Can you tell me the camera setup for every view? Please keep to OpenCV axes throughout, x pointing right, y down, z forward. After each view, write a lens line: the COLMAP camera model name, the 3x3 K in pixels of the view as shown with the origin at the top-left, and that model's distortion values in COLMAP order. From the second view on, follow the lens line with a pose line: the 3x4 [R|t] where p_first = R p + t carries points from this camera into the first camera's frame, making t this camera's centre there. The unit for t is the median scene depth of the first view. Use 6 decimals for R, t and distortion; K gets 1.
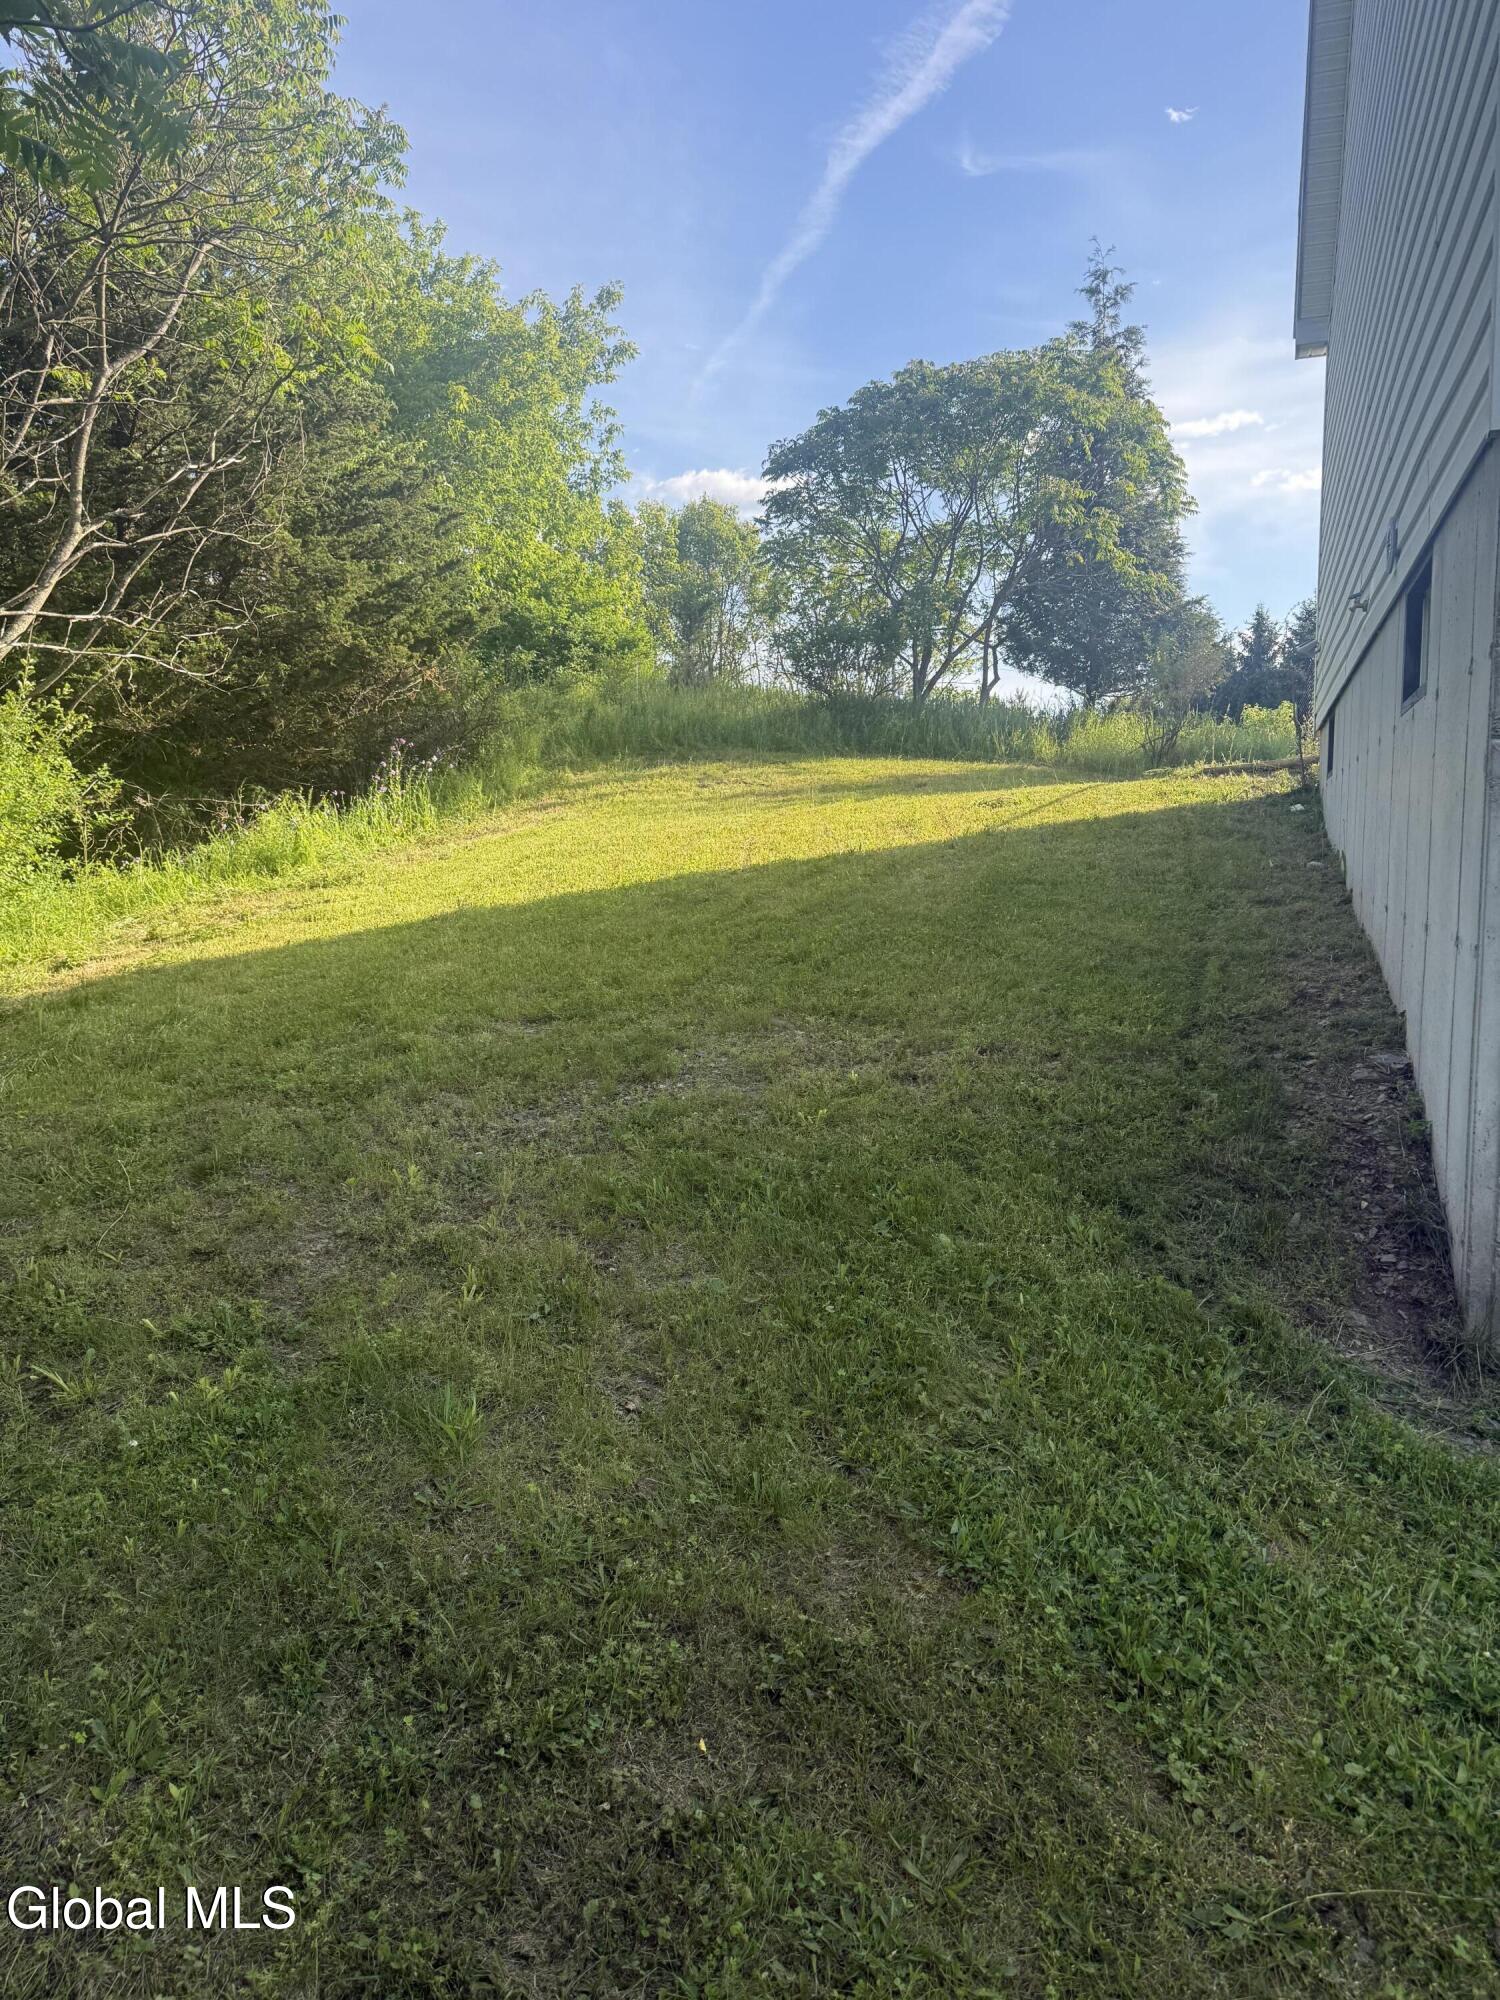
lens RADIAL K [[1410.9, 0, 675.4], [0, 1410.9, 1006.2], [0, 0, 1]] dist [0.057415, -0.117936]
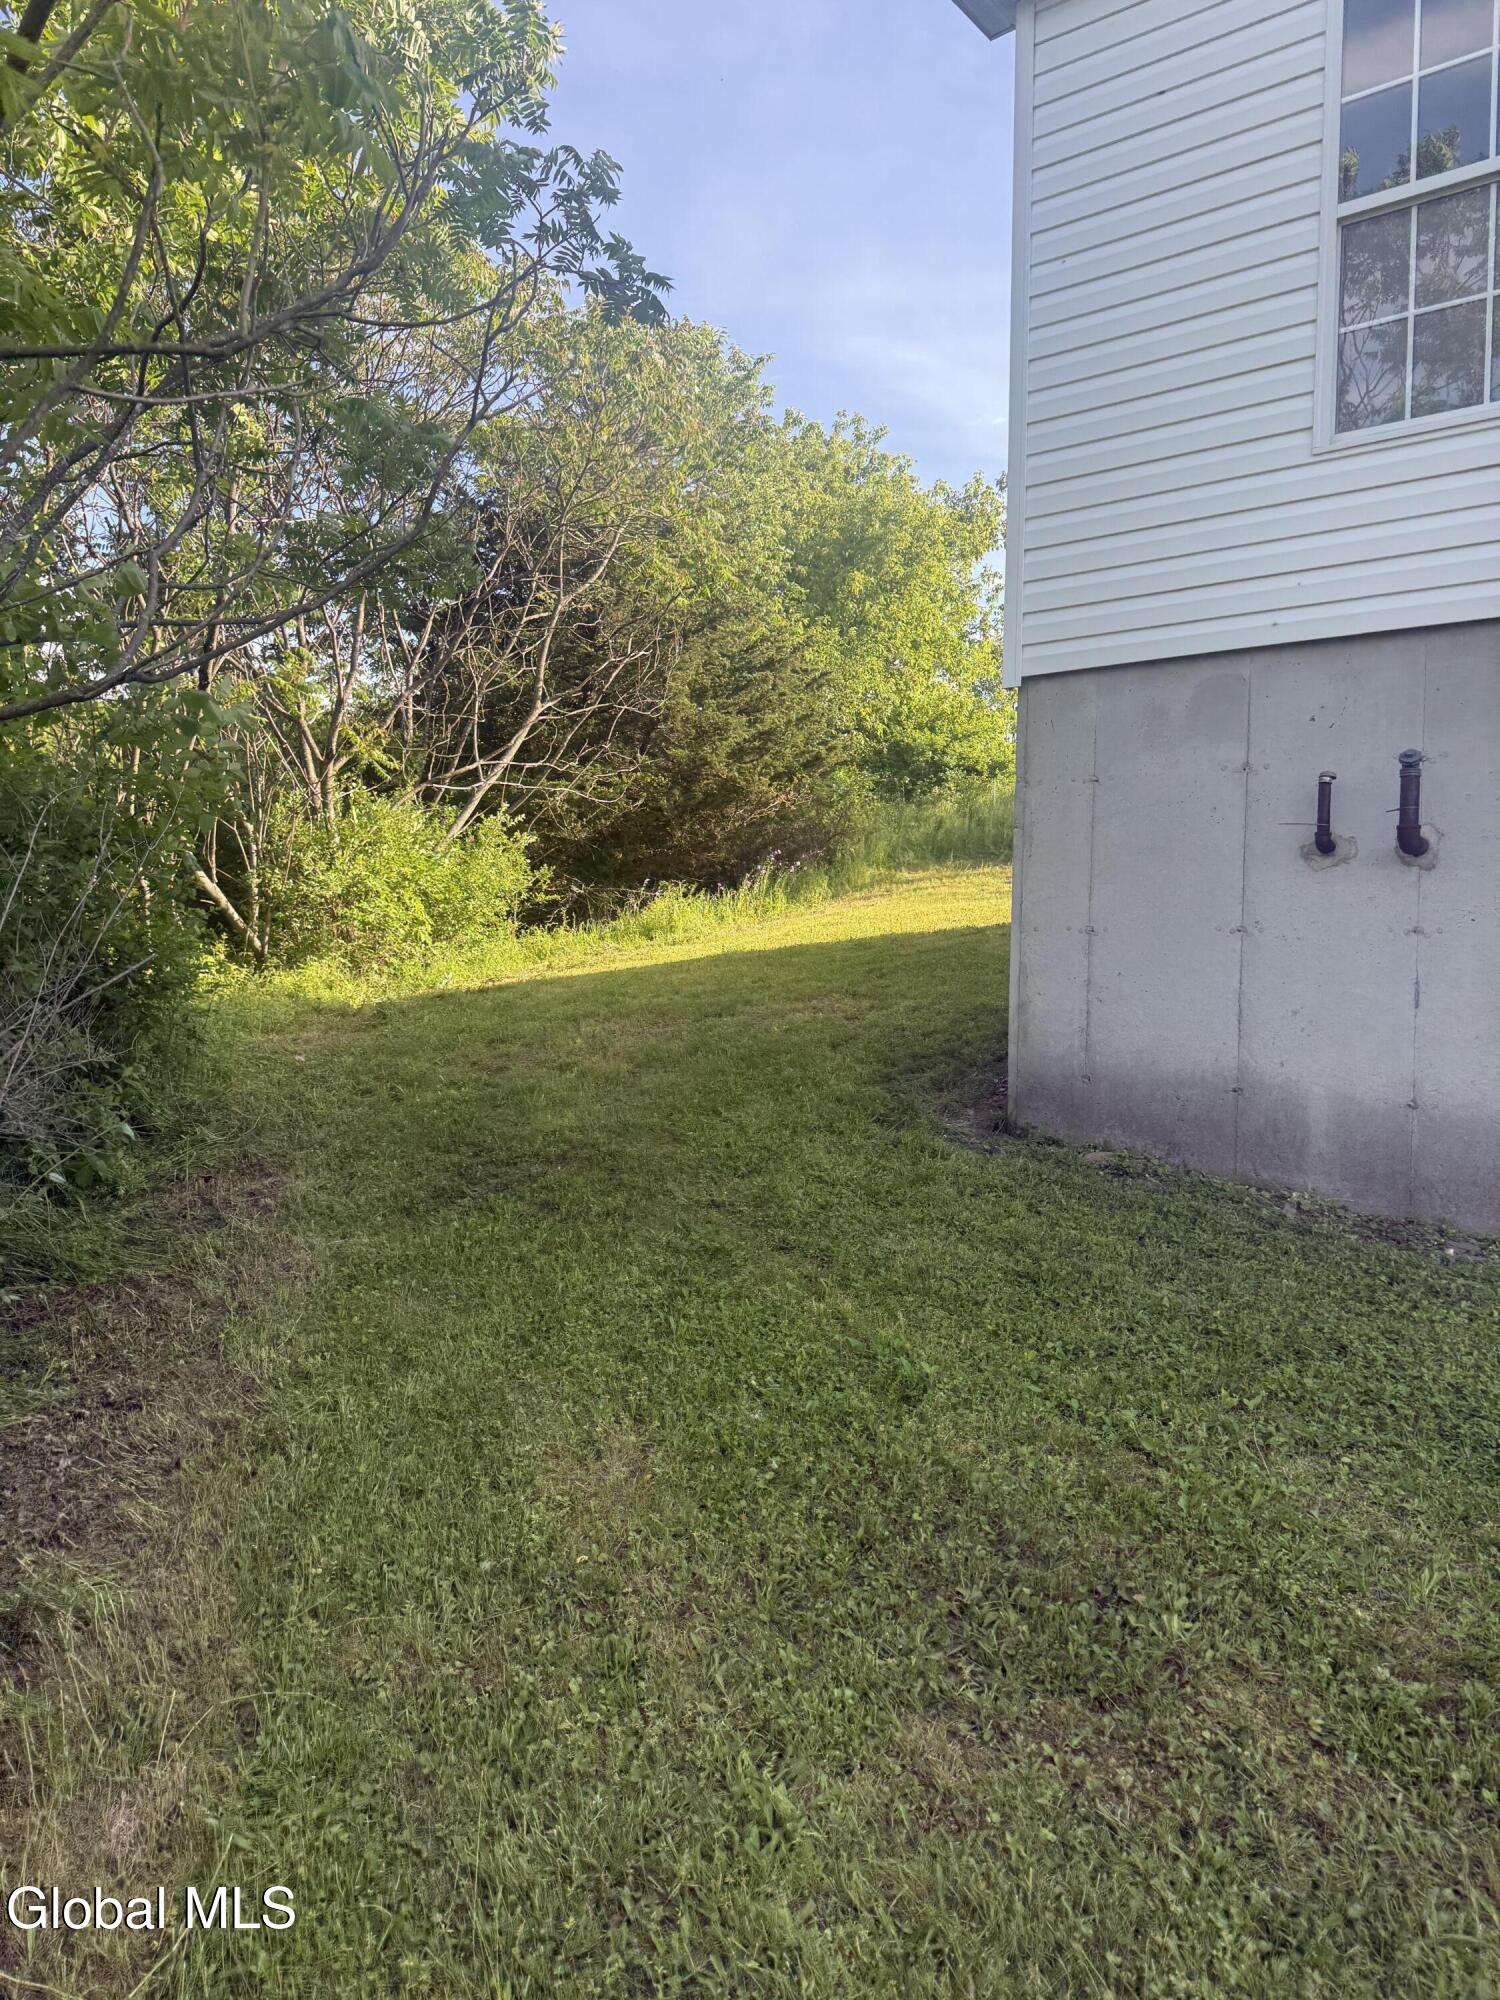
lens RADIAL K [[1431.4, 0, 779.1], [0, 1431.4, 1005.4], [0, 0, 1]] dist [0.111954, -0.172309]
pose [[0.956283, 0.037510, -0.290026, 0.223709], [-0.058953, 0.996106, -0.065552, 0.050932], [0.286438, 0.079784, 0.954771, -0.284340]]
